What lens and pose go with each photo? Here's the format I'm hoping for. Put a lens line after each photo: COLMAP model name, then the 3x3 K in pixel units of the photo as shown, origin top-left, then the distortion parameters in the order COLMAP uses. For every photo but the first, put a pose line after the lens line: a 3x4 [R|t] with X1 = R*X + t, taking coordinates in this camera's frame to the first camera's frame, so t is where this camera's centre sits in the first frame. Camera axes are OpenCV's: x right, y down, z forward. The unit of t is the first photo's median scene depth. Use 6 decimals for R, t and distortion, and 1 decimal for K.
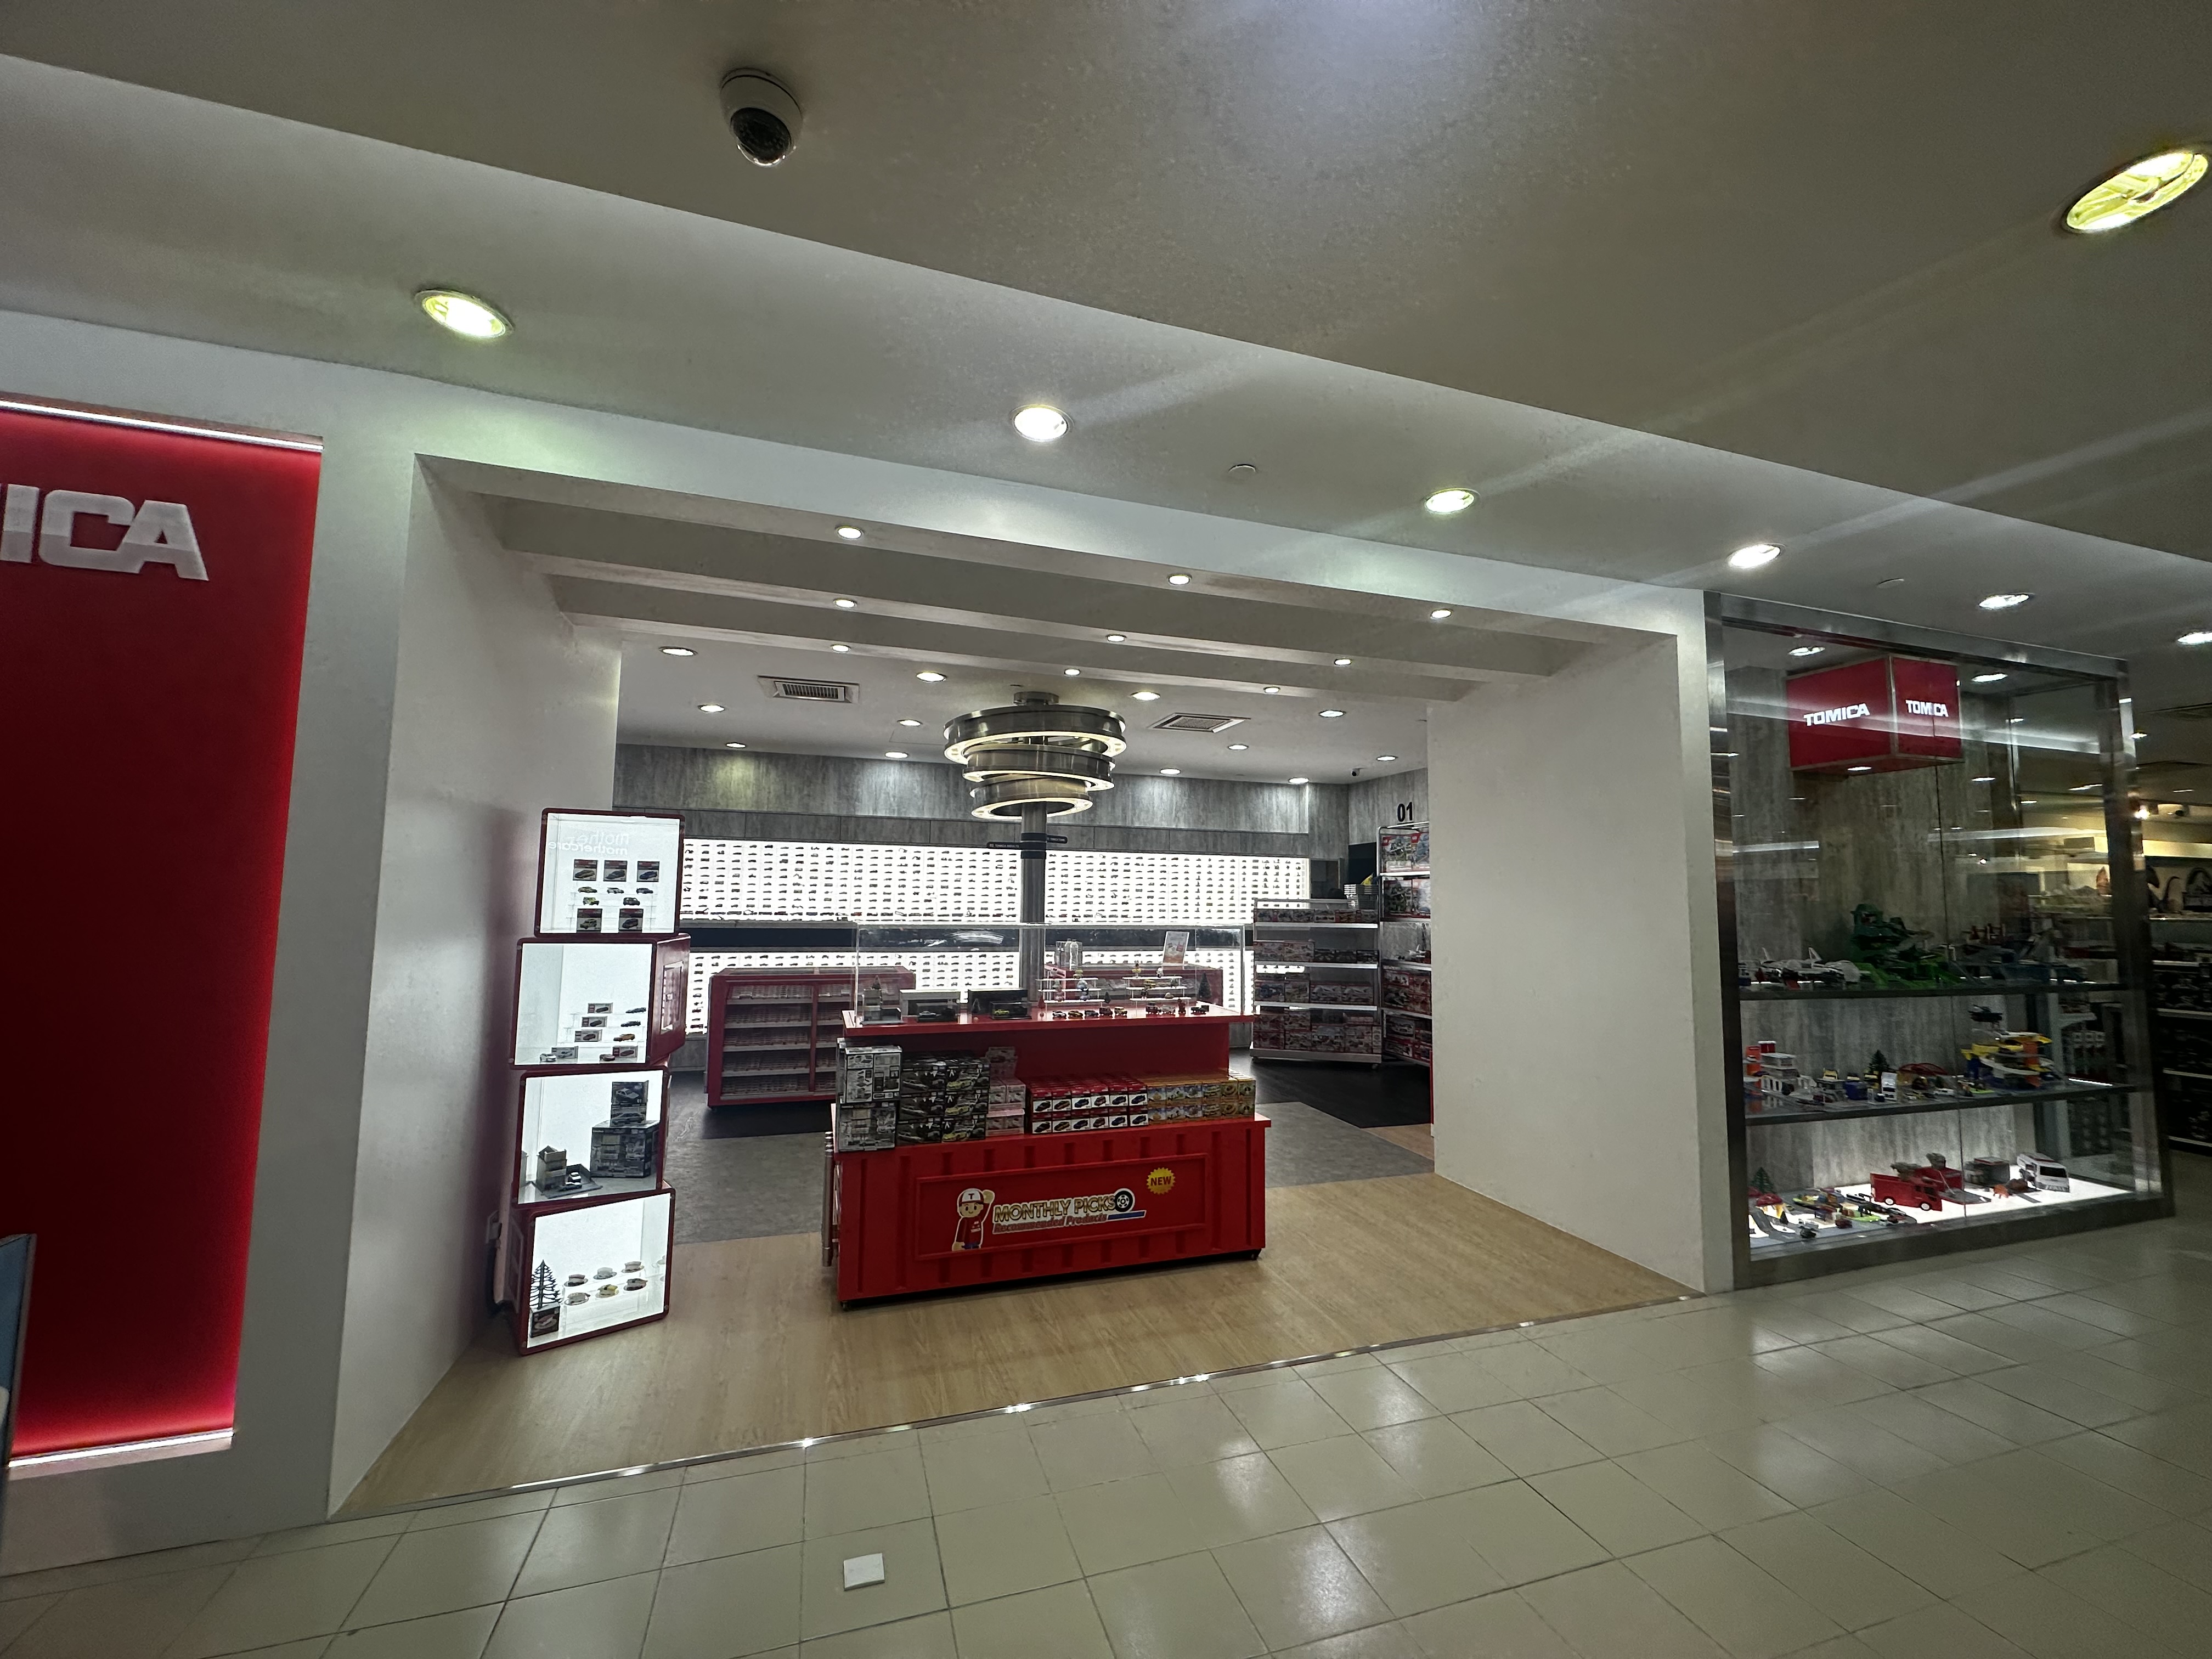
lens RADIAL K [[890.1, 0, 1106.0], [0, 890.1, 829.5], [0, 0, 1]] dist [0.000181, 0.000085]
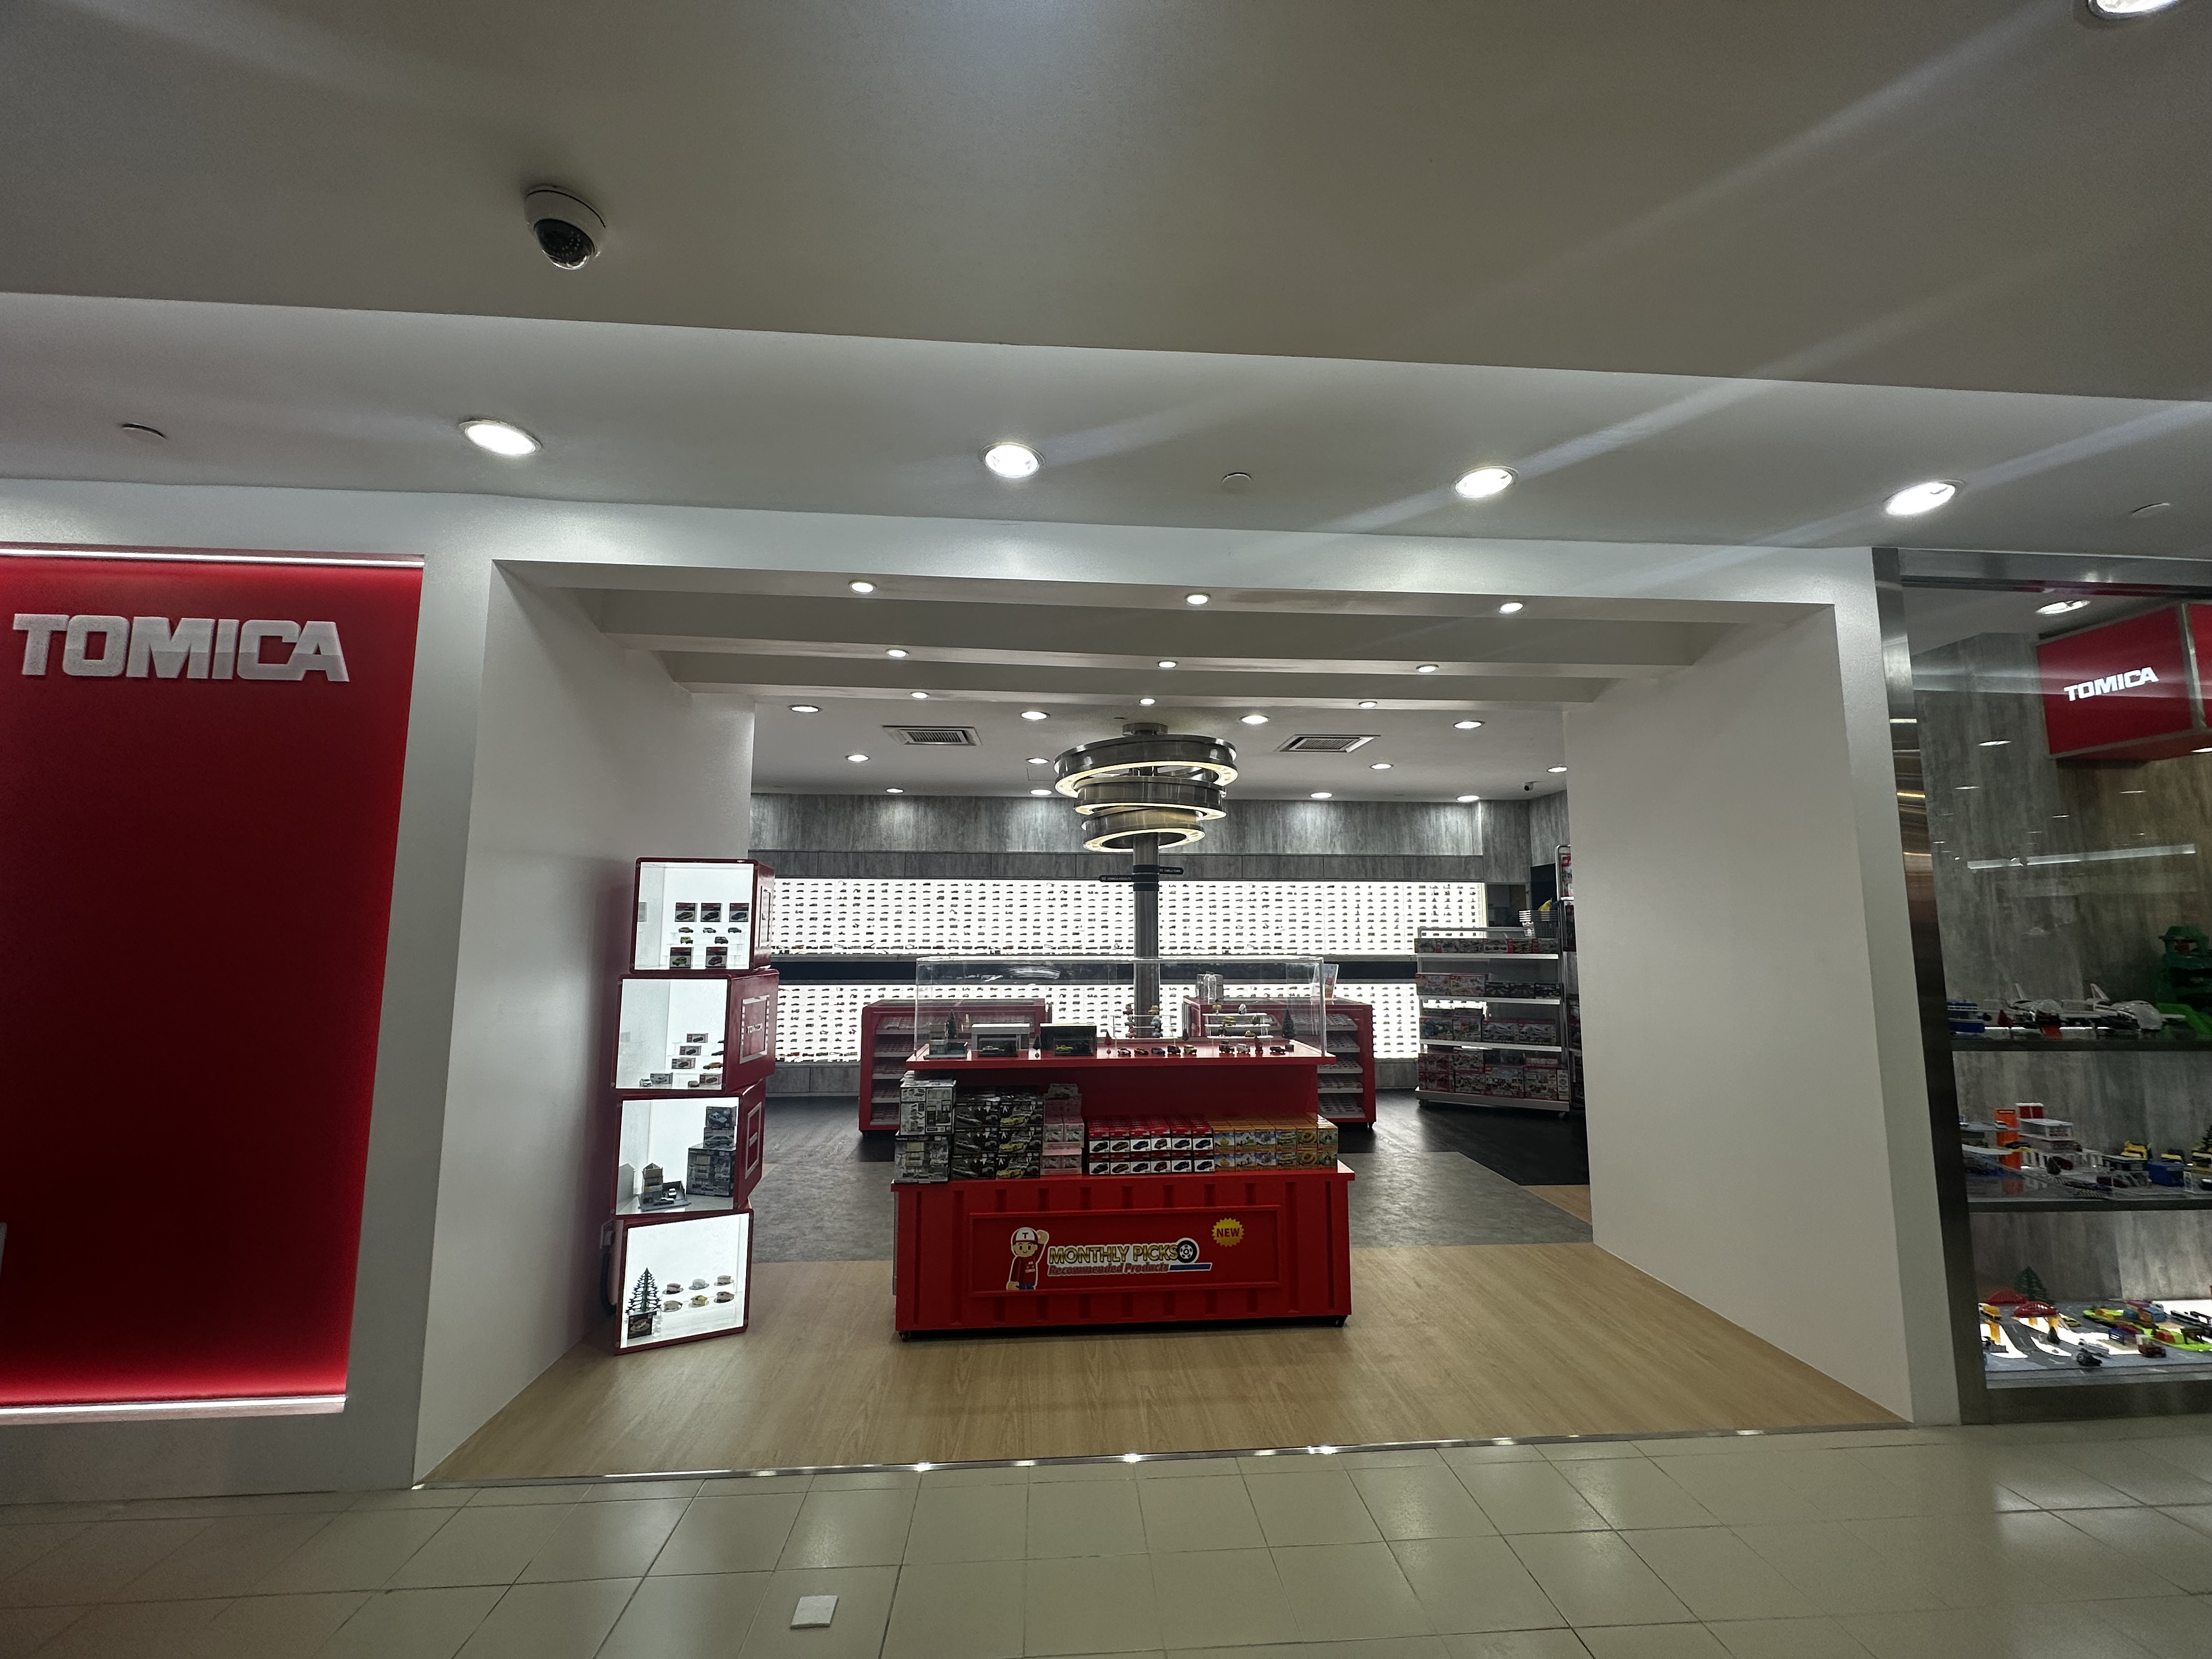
lens RADIAL K [[888.8, 0, 1106.0], [0, 888.8, 829.5], [0, 0, 1]] dist [-0.000731, 0.000466]
pose [[0.970822, -0.038956, -0.236616, 0.146966], [0.030949, 0.998819, -0.037463, 0.000392], [0.237796, 0.029047, 0.970881, 0.037389]]
